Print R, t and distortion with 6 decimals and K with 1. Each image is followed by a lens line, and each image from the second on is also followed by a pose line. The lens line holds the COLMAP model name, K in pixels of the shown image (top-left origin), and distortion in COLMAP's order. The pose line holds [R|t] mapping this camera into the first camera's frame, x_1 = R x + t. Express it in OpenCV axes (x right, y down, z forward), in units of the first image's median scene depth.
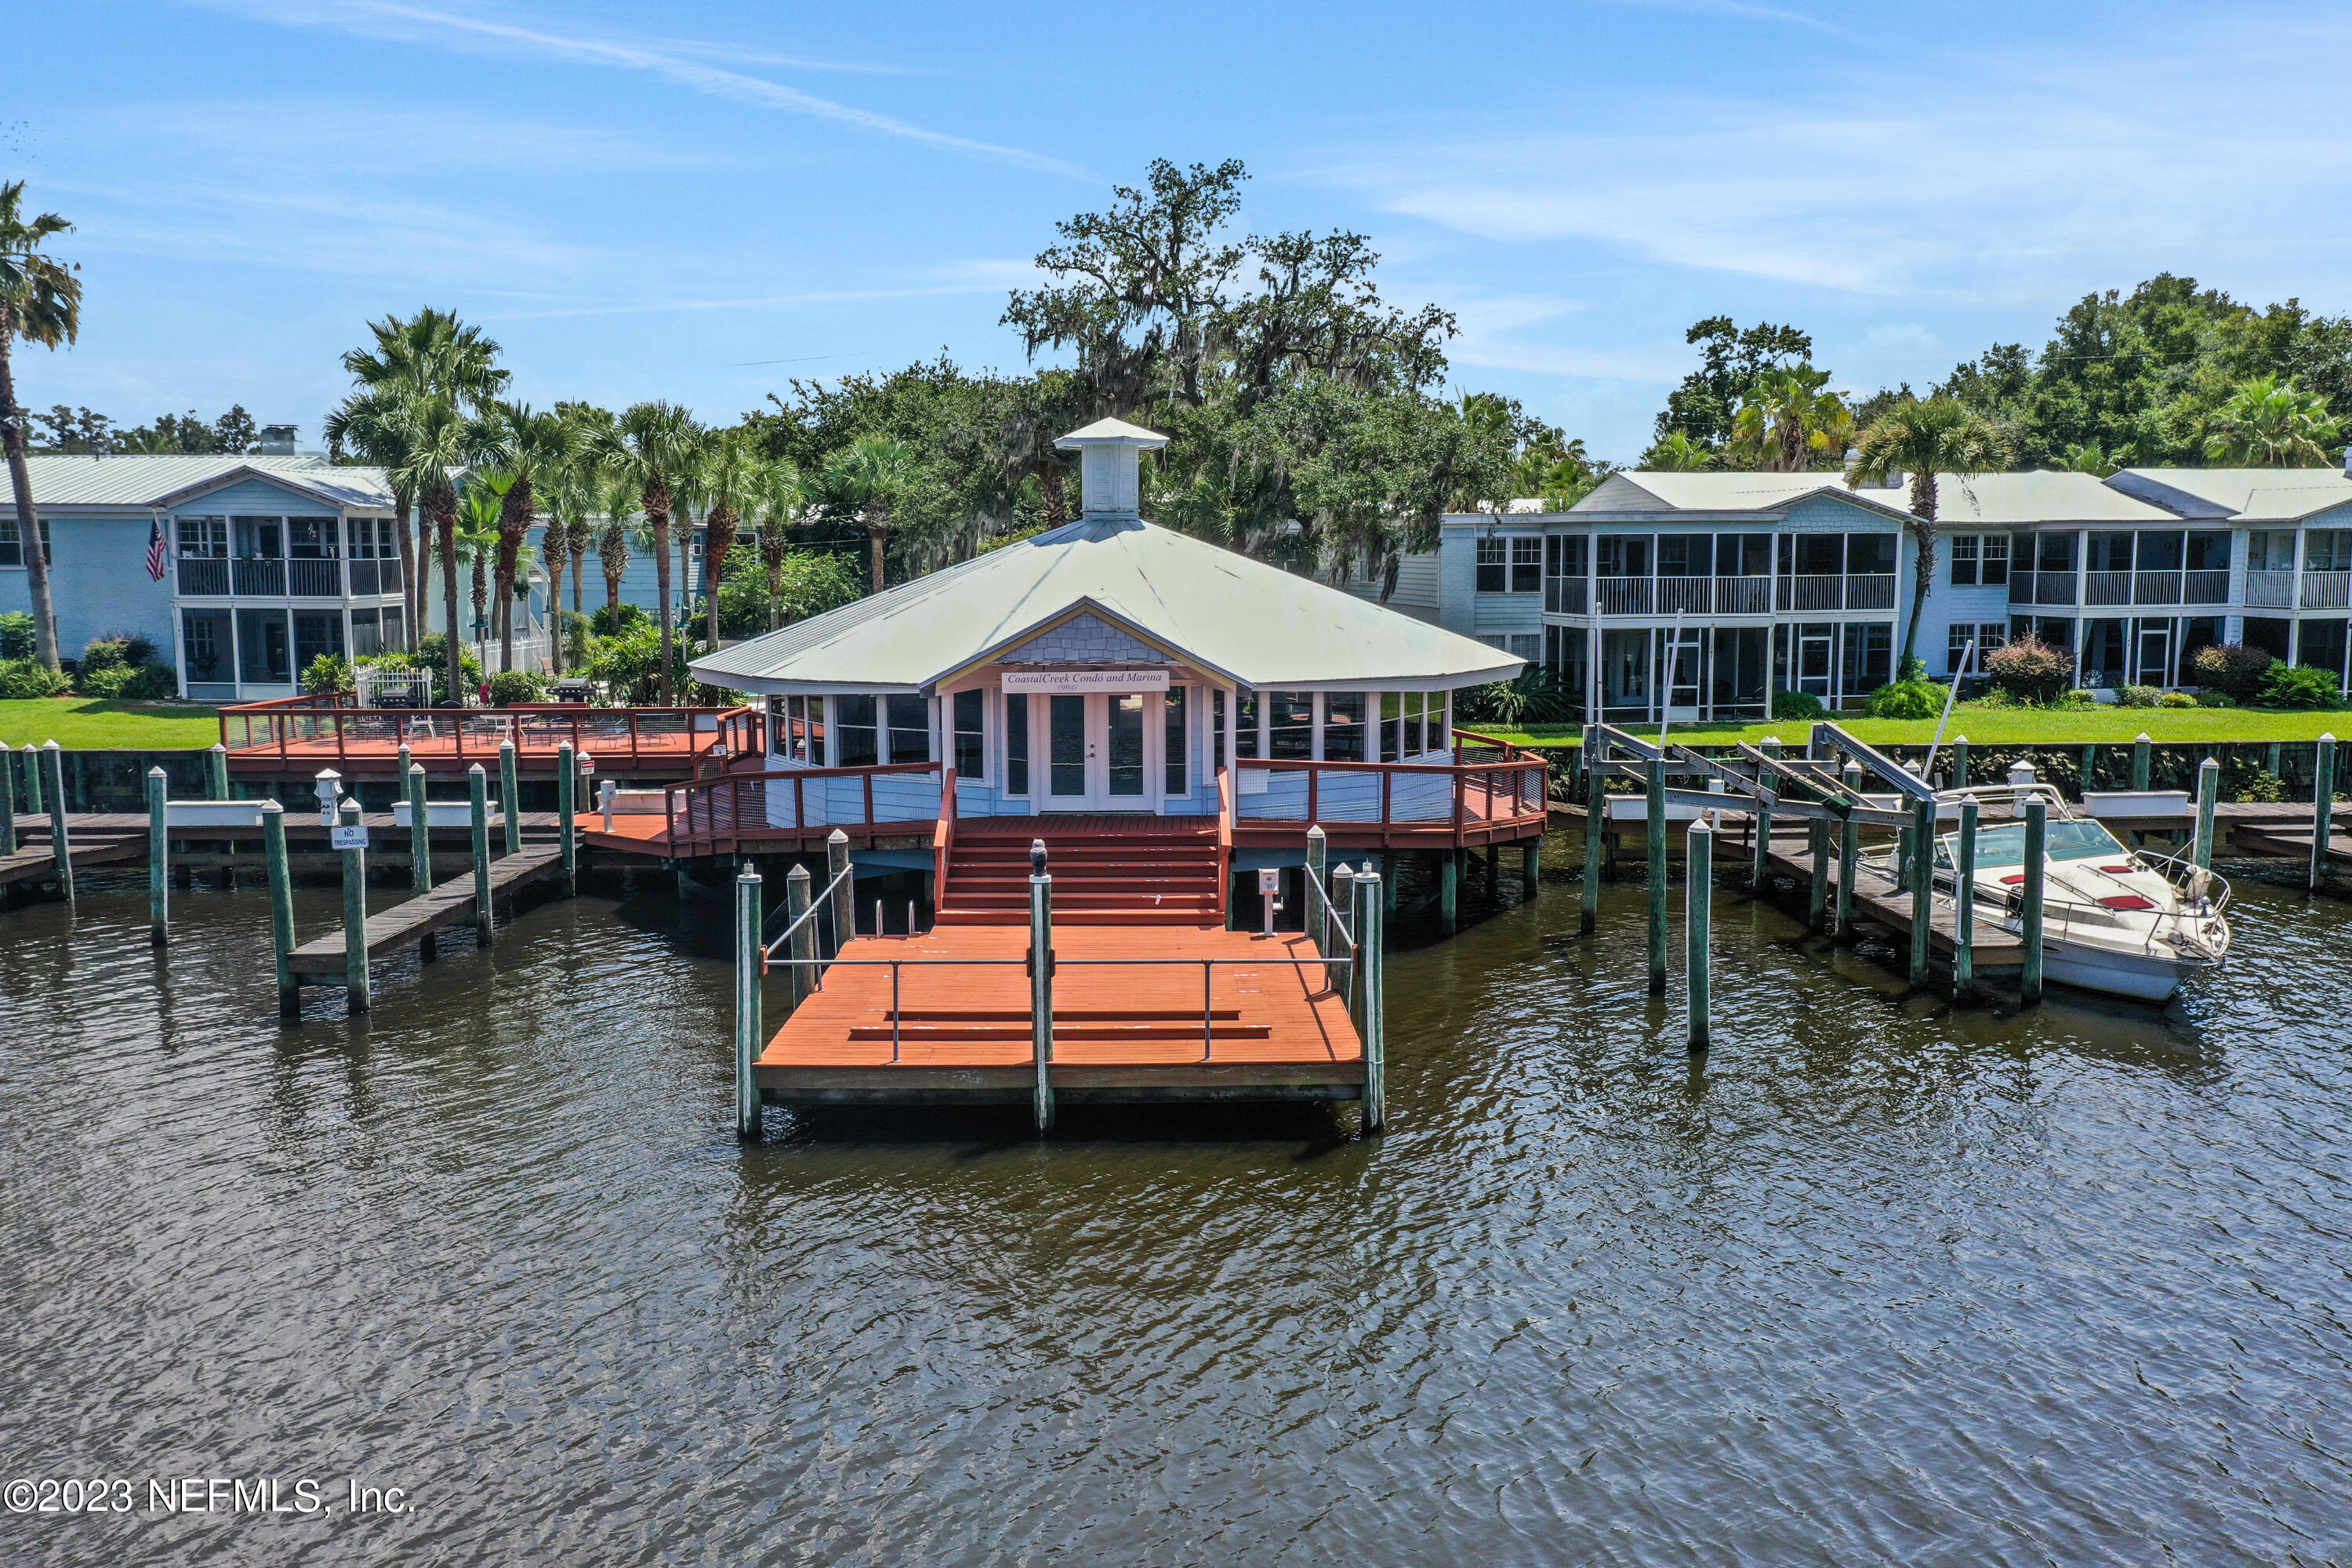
lens RADIAL K [[1859.0, 0, 1176.0], [0, 1859.0, 784.0], [0, 0, 1]] dist [0.001158, 0.004814]
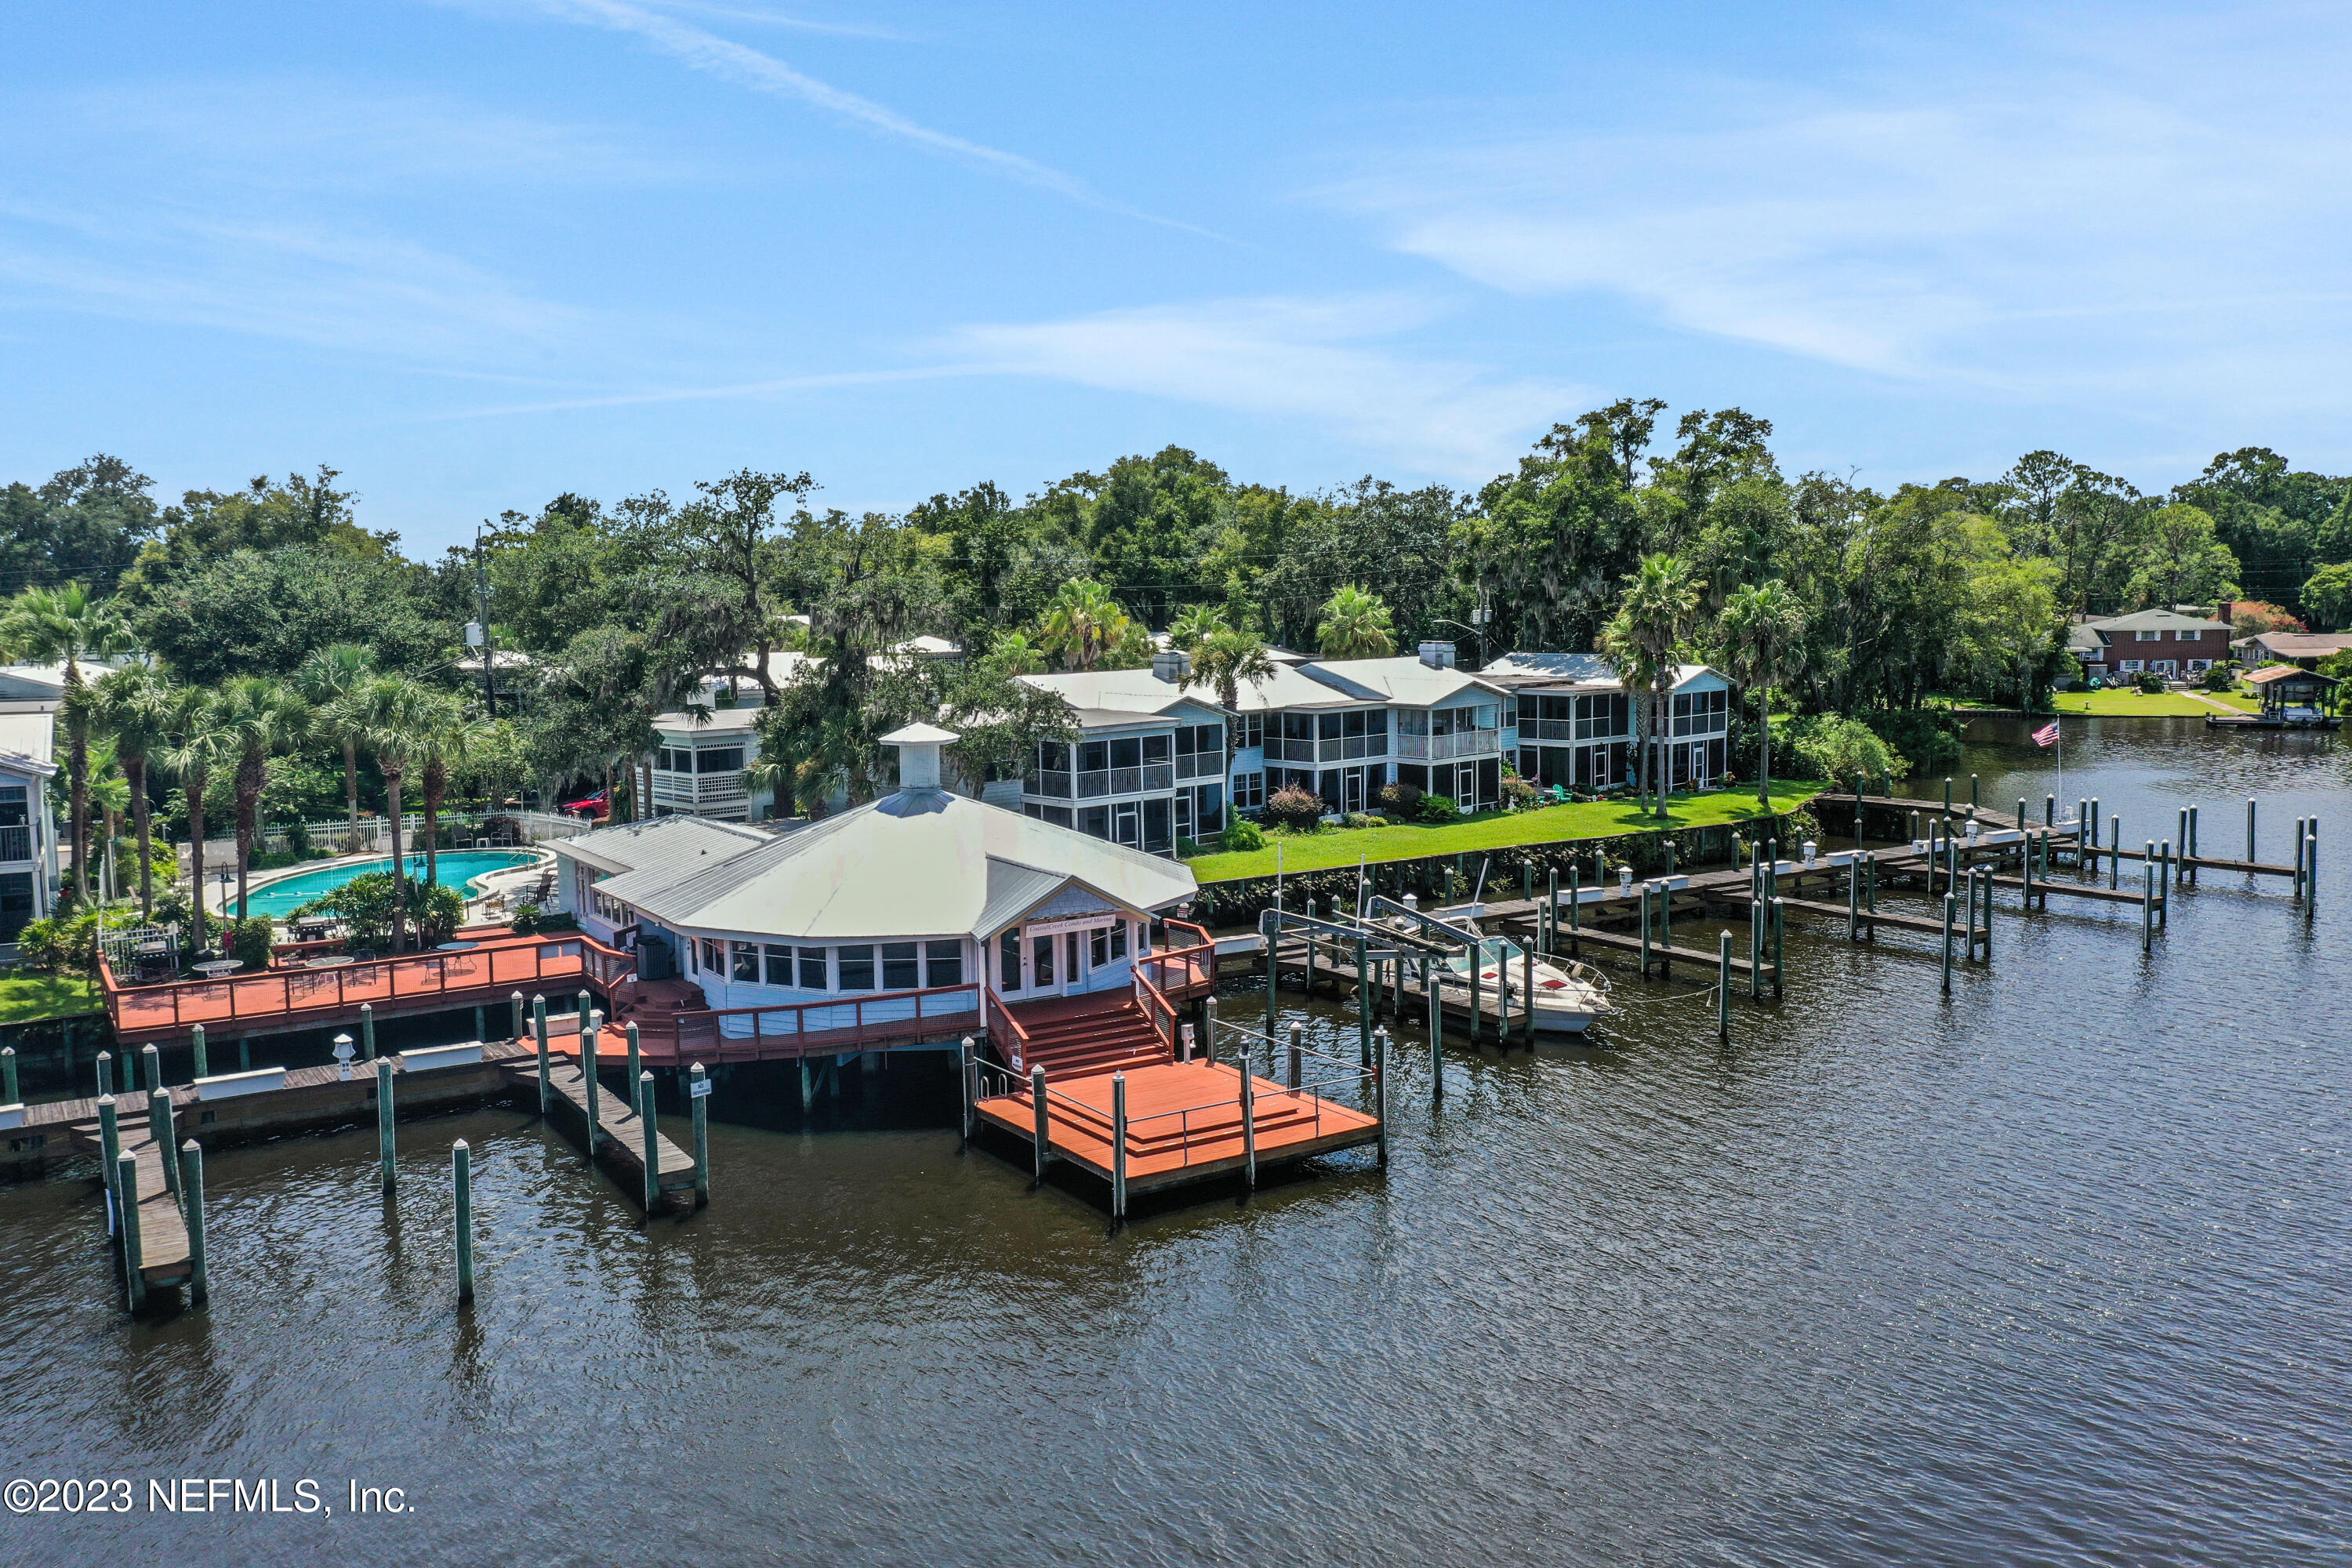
lens RADIAL K [[1859.0, 0, 1176.0], [0, 1859.0, 784.0], [0, 0, 1]] dist [0.001158, 0.004814]
pose [[0.838532, -0.063835, 0.541100, -0.453951], [0.072839, 0.997332, 0.004781, -0.096354], [-0.539962, 0.035404, 0.840945, -0.233966]]
